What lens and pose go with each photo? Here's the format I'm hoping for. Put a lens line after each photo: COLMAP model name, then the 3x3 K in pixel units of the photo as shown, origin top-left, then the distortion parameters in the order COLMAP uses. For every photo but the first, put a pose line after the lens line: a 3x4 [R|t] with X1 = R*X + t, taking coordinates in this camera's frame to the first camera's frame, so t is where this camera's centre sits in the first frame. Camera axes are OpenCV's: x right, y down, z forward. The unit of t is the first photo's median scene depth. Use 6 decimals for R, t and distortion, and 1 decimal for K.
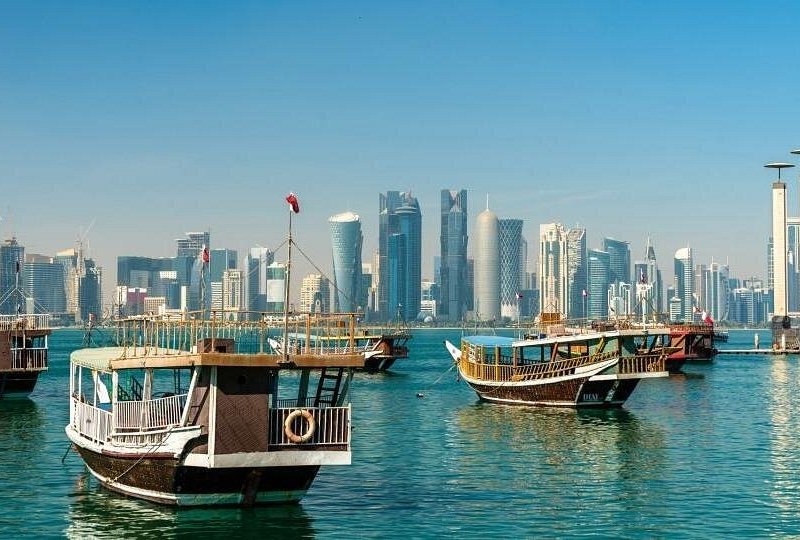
lens RADIAL K [[1306.1, 0, 400.0], [0, 1306.1, 270.0], [0, 0, 1]] dist [0.002313, 0.001651]
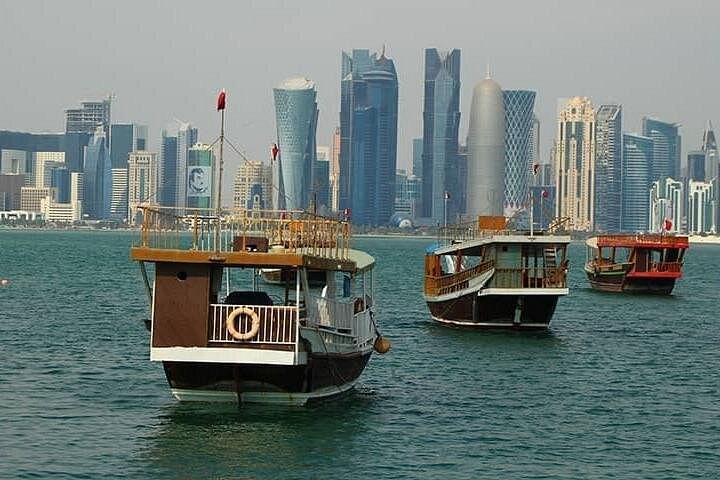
lens RADIAL K [[1791.5, 0, 360.0], [0, 1791.5, 240.0], [0, 0, 1]] dist [0.035967, 0.229116]
pose [[0.999795, 0.019811, -0.004060, 0.000552], [-0.019601, 0.998725, 0.046513, 0.000078], [0.004976, -0.046424, 0.998909, -0.016418]]
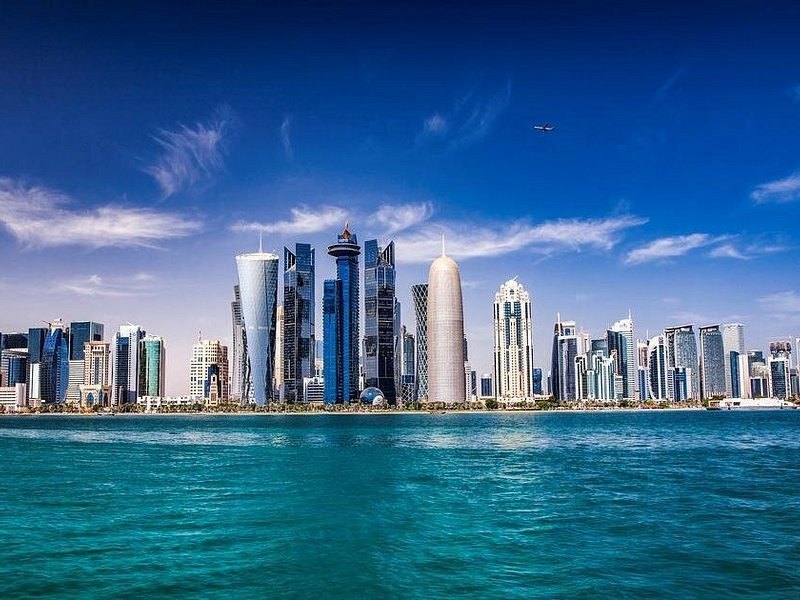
lens RADIAL K [[799.7, 0, 400.0], [0, 799.7, 300.0], [0, 0, 1]] dist [-0.128380, -0.004963]
pose [[0.973969, 0.019814, 0.225812, -0.064521], [0.002397, 0.995216, -0.097665, 0.025753], [-0.226667, 0.095664, 0.969263, 0.567044]]
